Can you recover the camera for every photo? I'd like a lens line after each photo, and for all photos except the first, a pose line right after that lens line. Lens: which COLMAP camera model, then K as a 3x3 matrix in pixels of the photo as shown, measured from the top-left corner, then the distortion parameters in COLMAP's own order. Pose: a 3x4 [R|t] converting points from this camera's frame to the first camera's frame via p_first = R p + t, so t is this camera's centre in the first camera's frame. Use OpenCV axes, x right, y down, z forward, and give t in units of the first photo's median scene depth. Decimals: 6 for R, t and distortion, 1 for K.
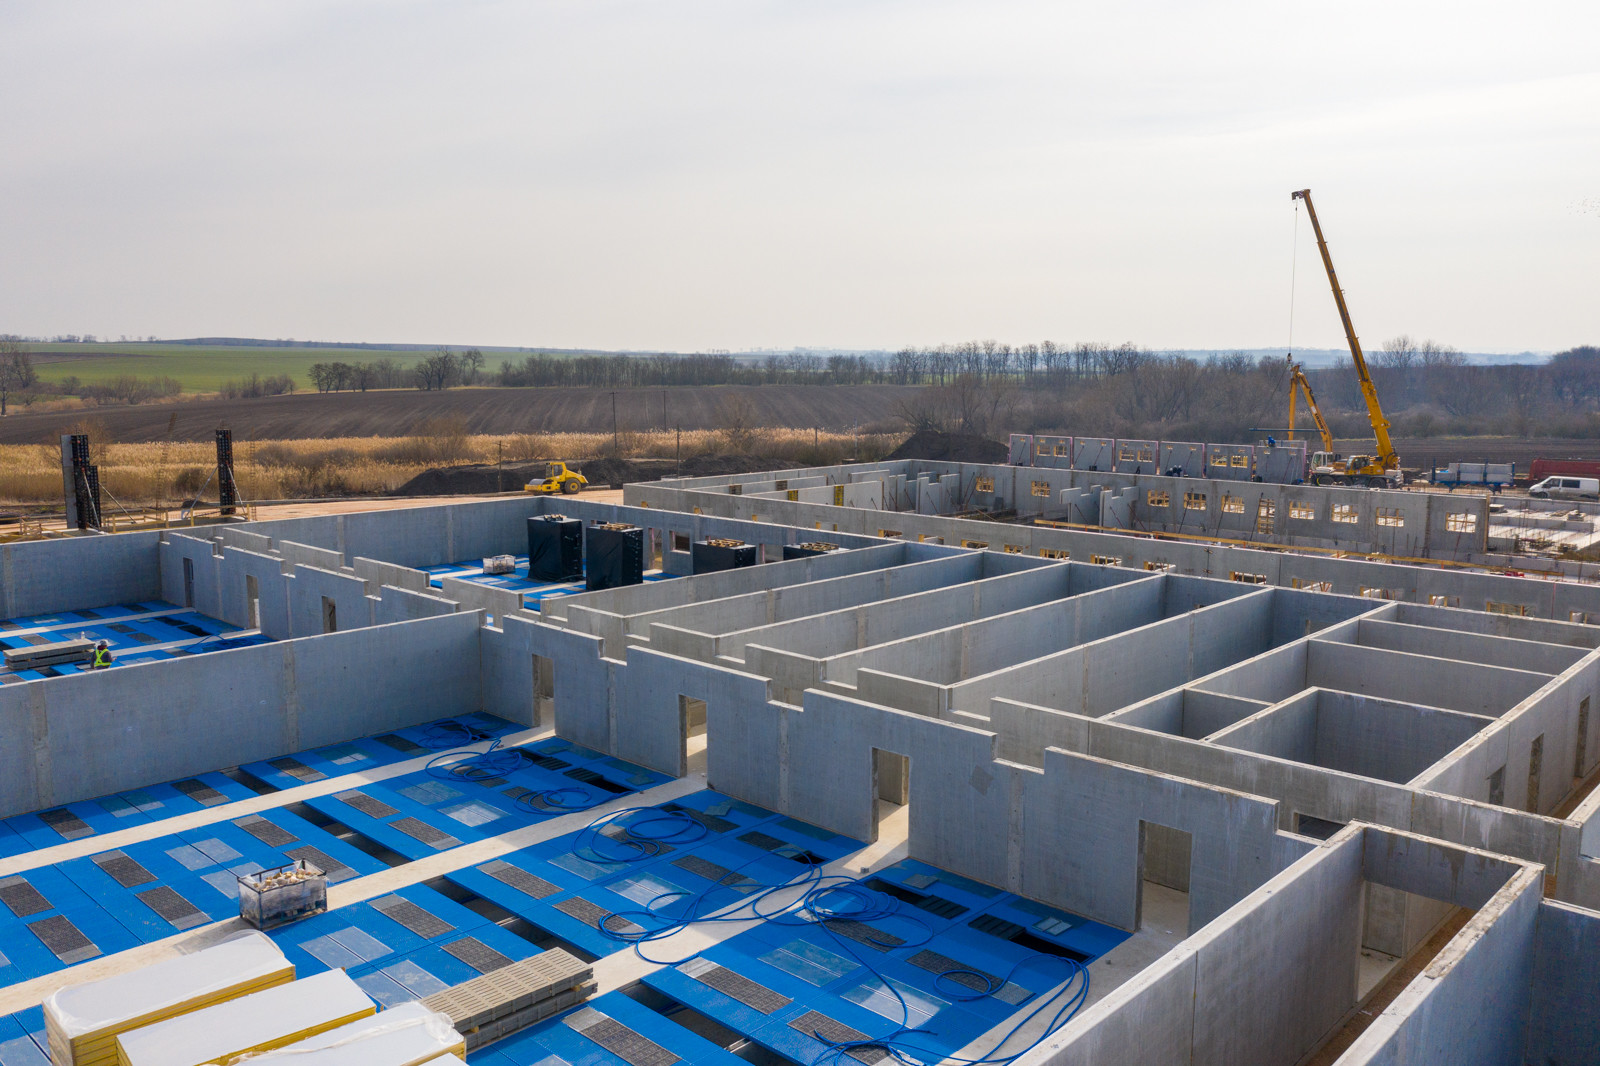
lens RADIAL K [[1259.9, 0, 797.4], [0, 1259.9, 524.3], [0, 0, 1]] dist [-0.015329, 0.005523]
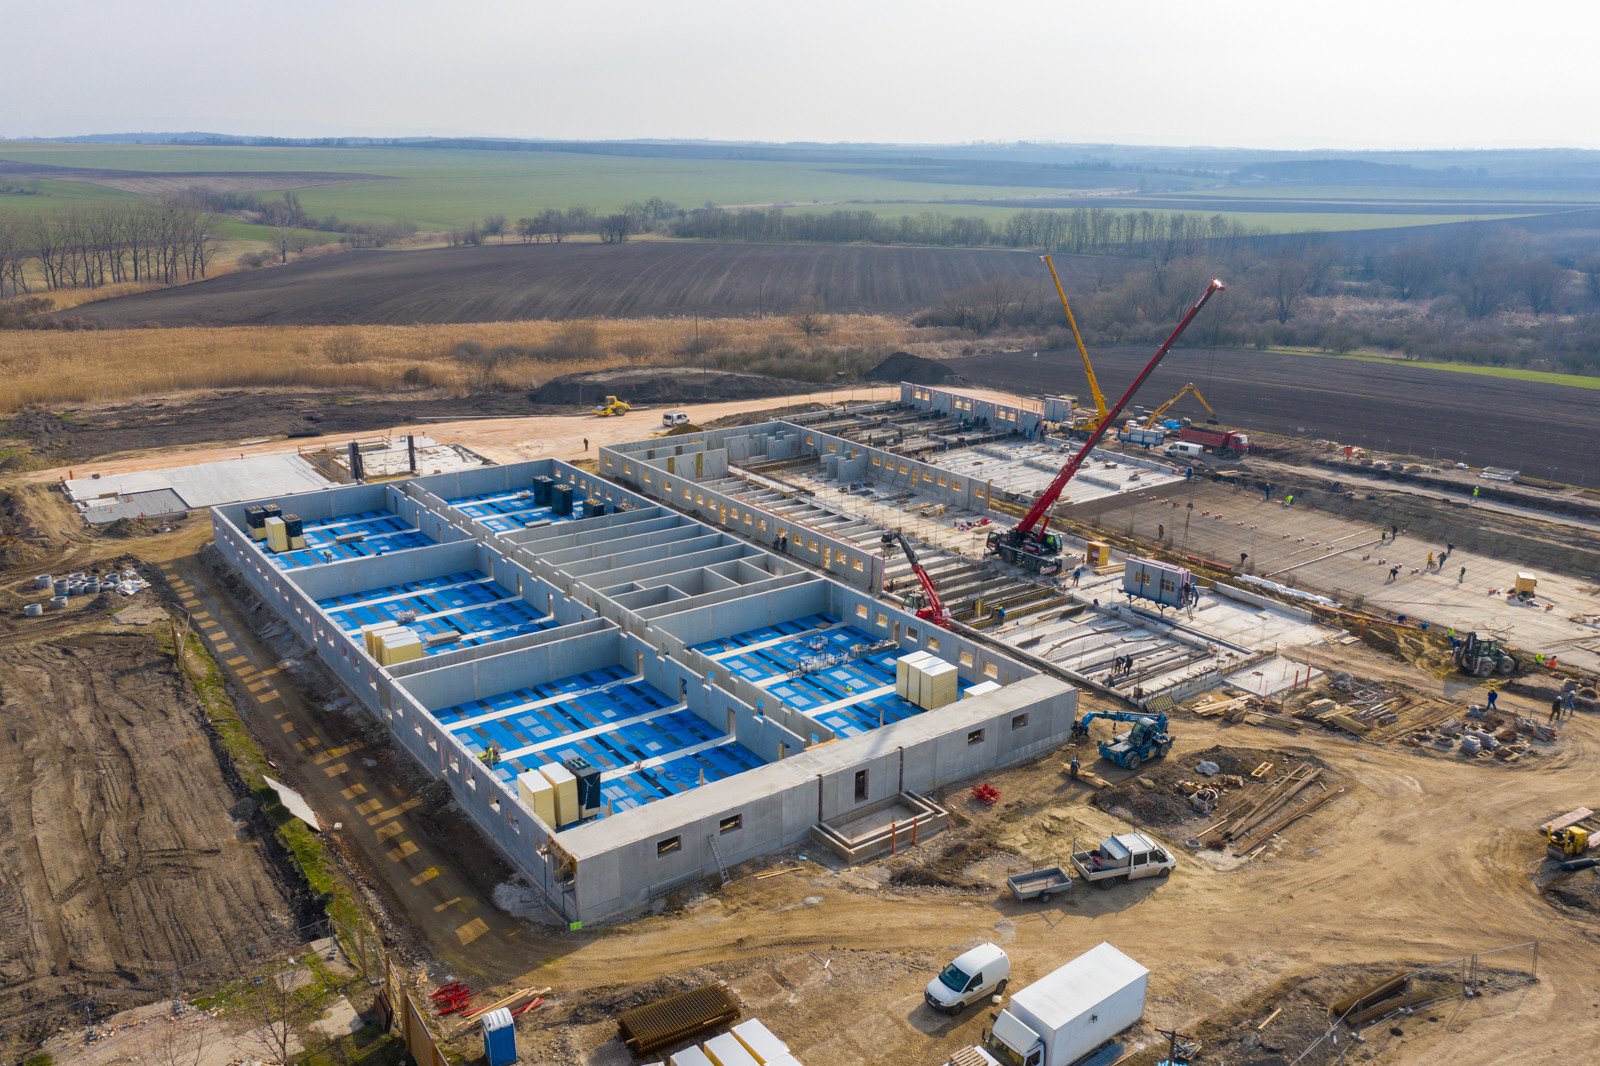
lens RADIAL K [[1259.9, 0, 795.6], [0, 1259.9, 533.0], [0, 0, 1]] dist [-0.015329, 0.005523]
pose [[0.984235, 0.058745, -0.166826, 0.491740], [-0.029853, 0.984874, 0.170683, -0.235381], [0.174330, -0.163012, 0.971101, -0.893372]]
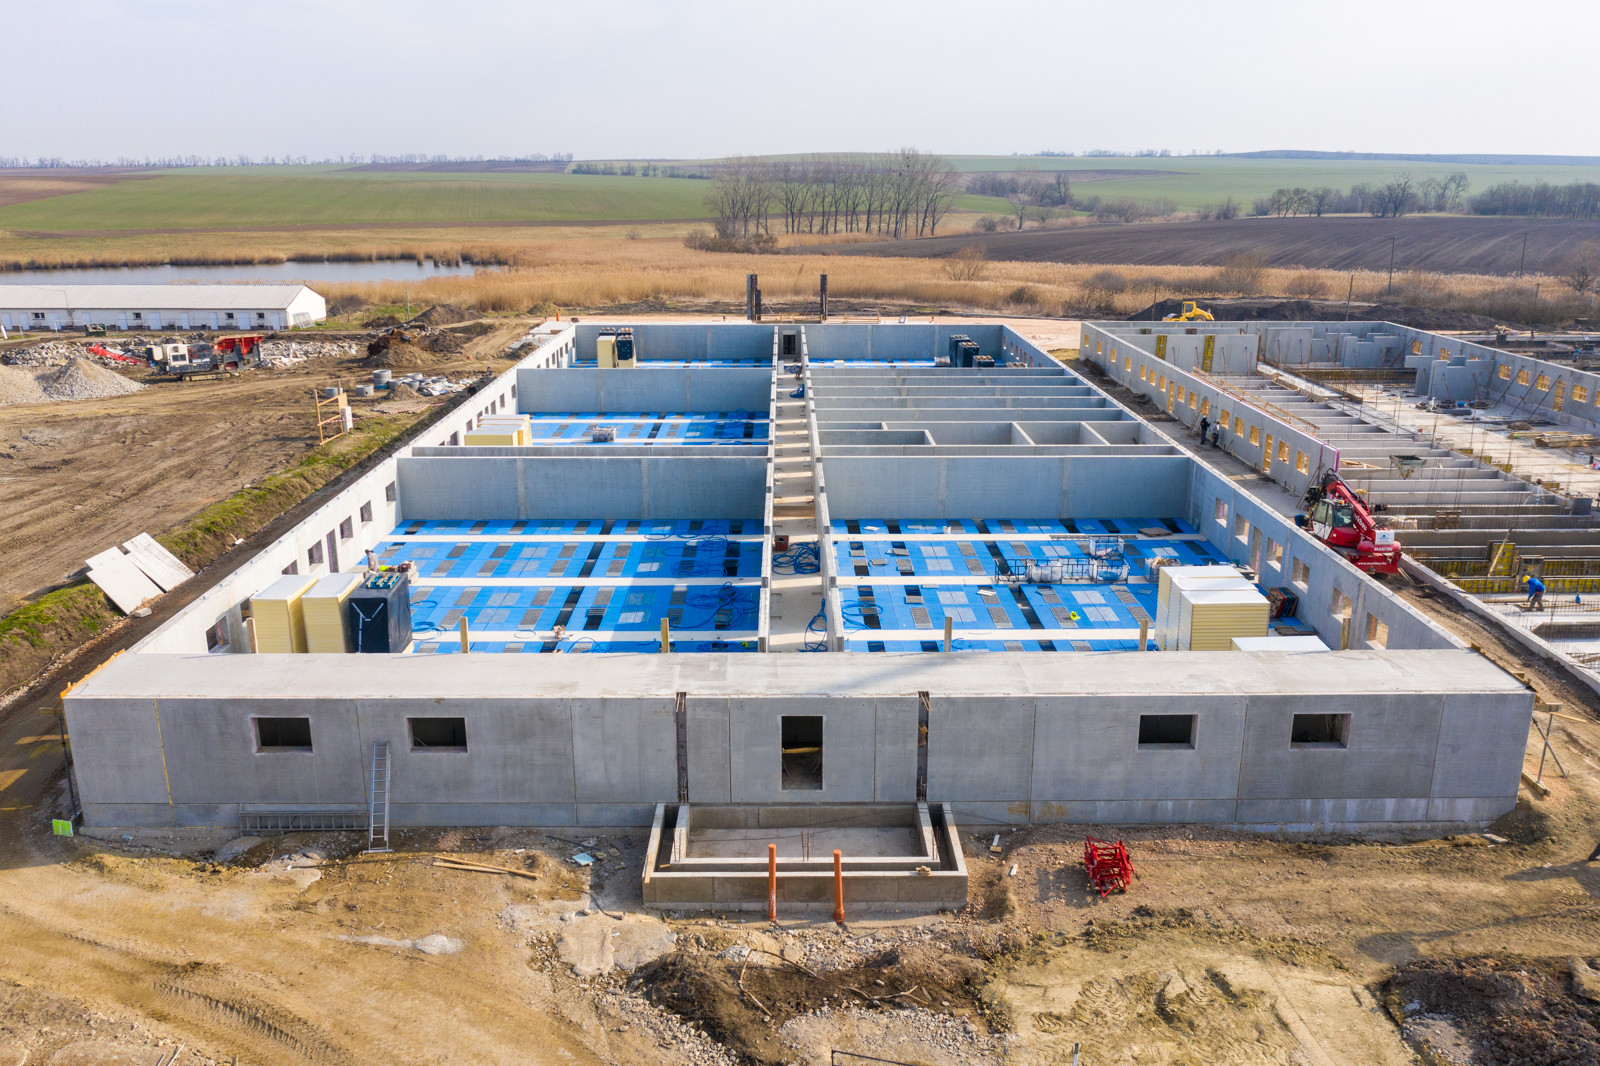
lens RADIAL K [[1259.9, 0, 799.2], [0, 1259.9, 537.6], [0, 0, 1]] dist [-0.015329, 0.005523]
pose [[0.696851, 0.199294, -0.688970, 0.659570], [-0.089929, 0.977316, 0.191745, -0.034746], [0.711555, -0.071659, 0.698966, -0.279024]]
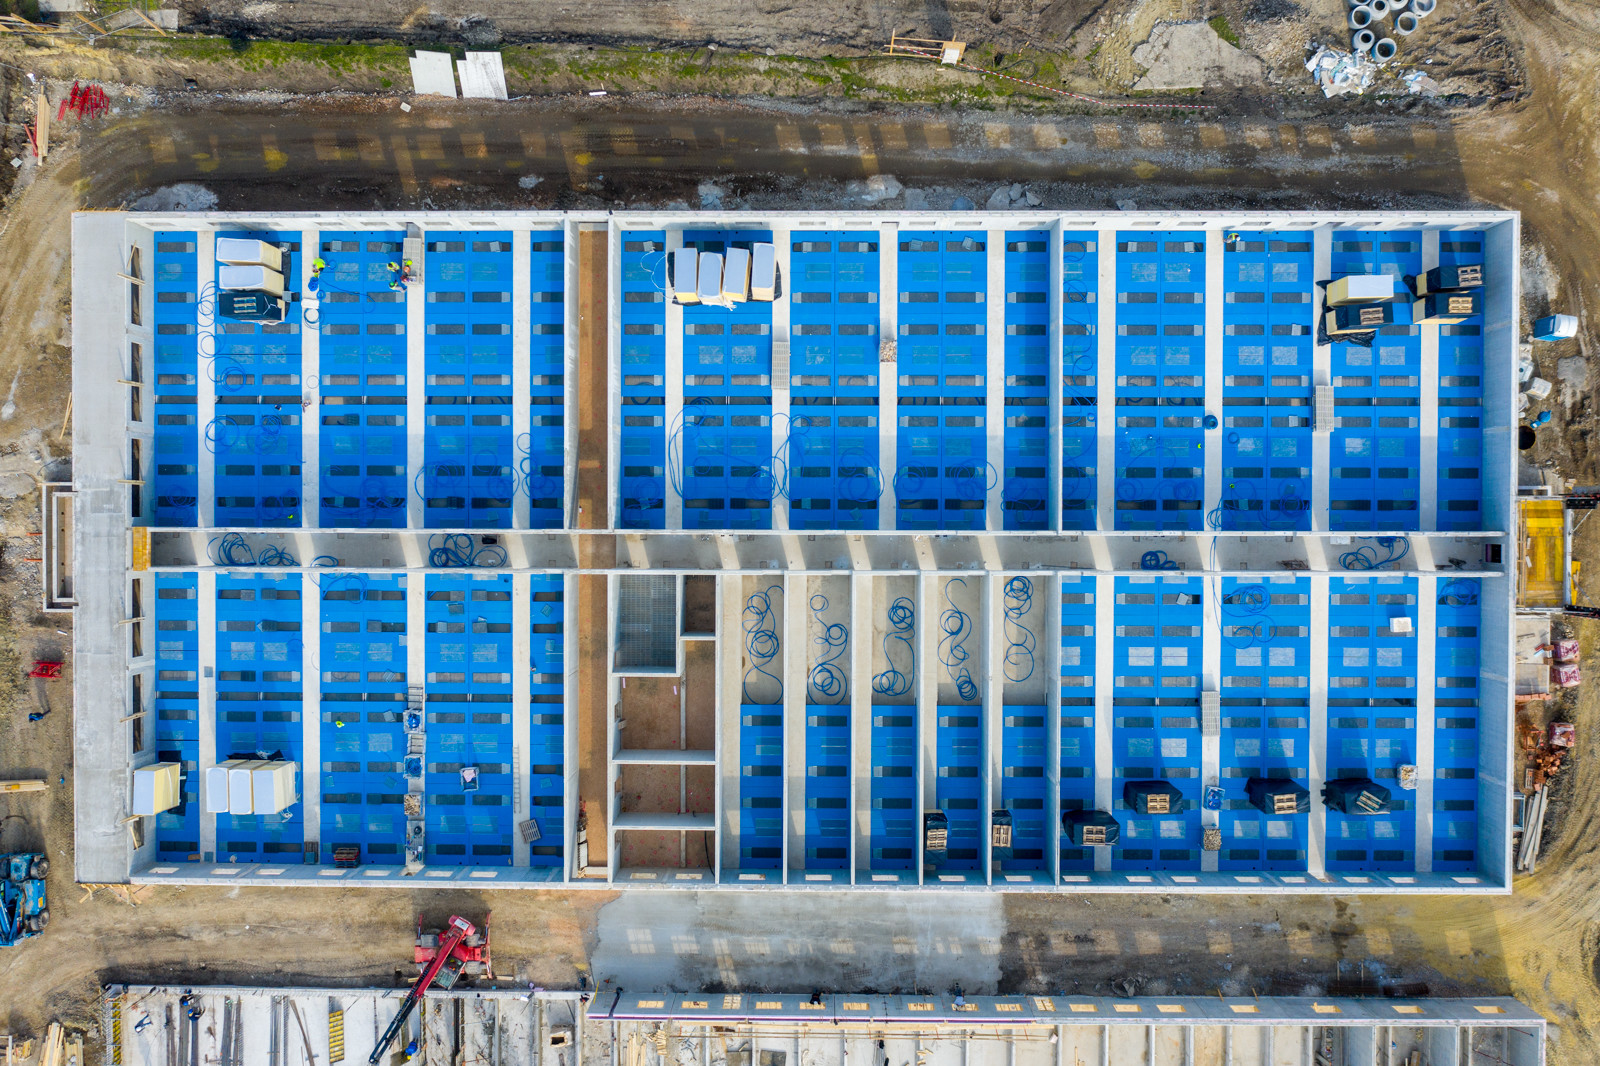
lens RADIAL K [[1259.9, 0, 795.0], [0, 1259.9, 532.0], [0, 0, 1]] dist [-0.015329, 0.005523]
pose [[-0.727579, 0.685736, 0.019871, 0.000363], [-0.071489, -0.104594, 0.991942, -0.816728], [0.682289, 0.720296, 0.125123, 0.224809]]
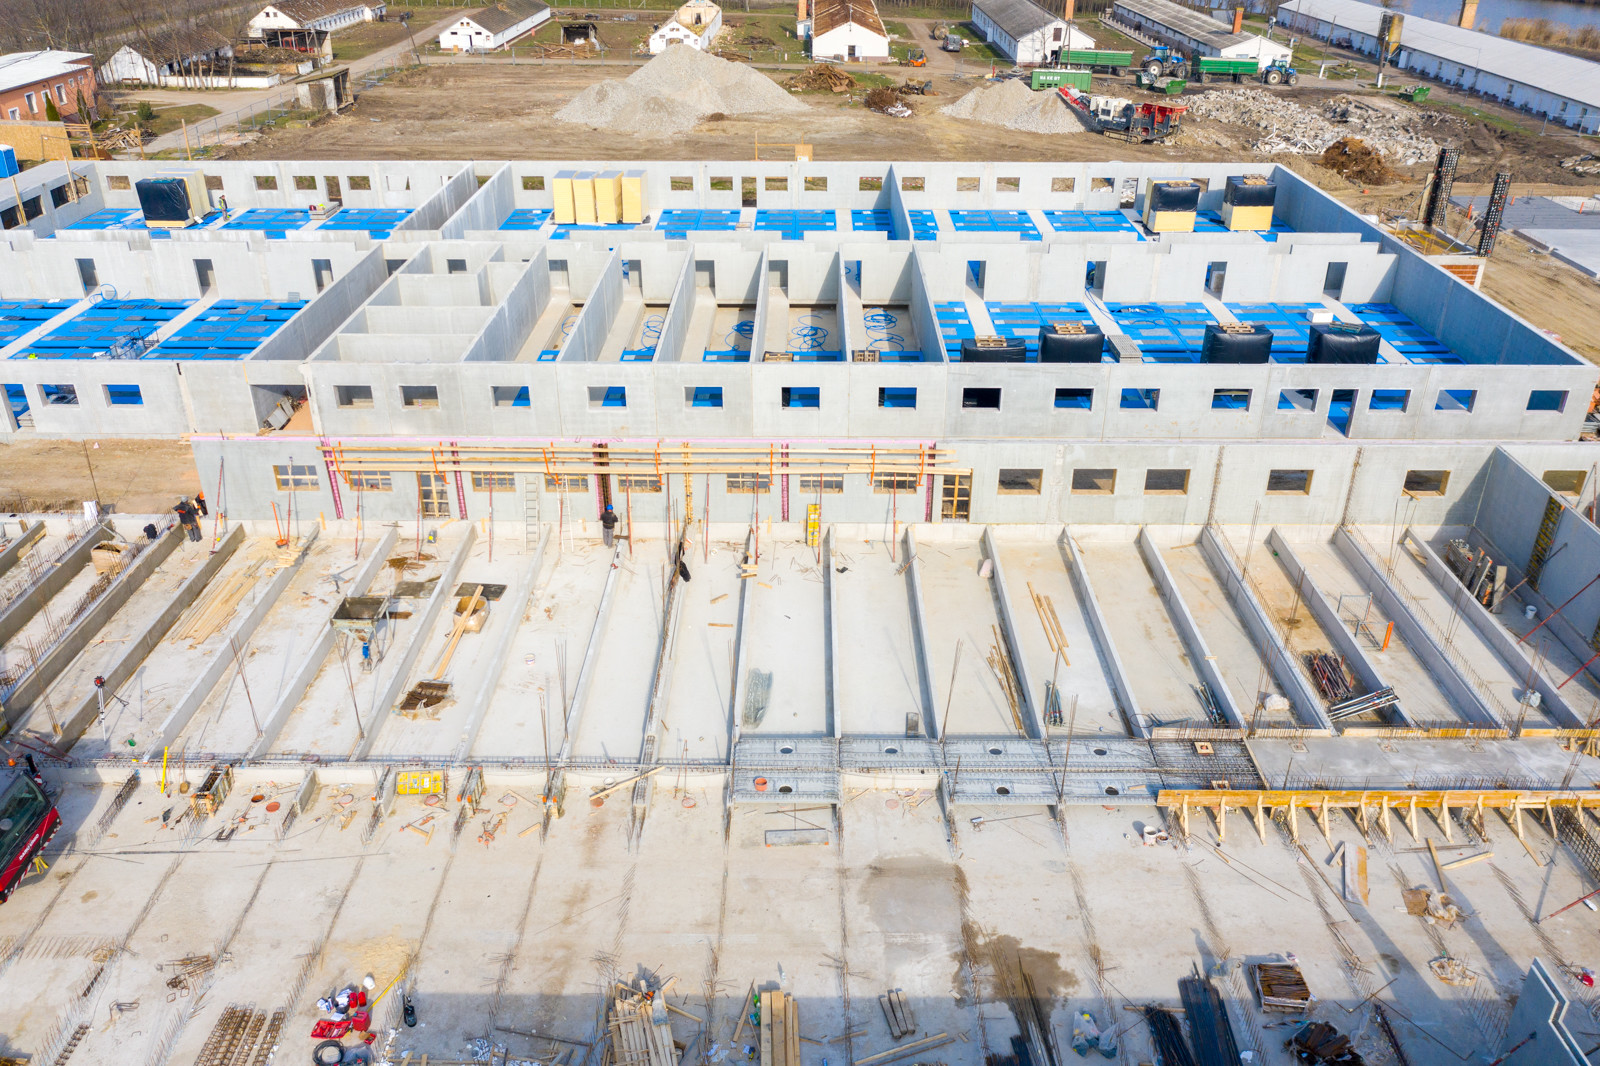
lens RADIAL K [[1259.9, 0, 800.4], [0, 1259.9, 539.6], [0, 0, 1]] dist [-0.015329, 0.005523]
pose [[-0.730743, 0.321065, -0.602439, 0.500451], [-0.088273, 0.830646, 0.549759, -0.248275], [0.676922, 0.454912, -0.578647, 0.978423]]
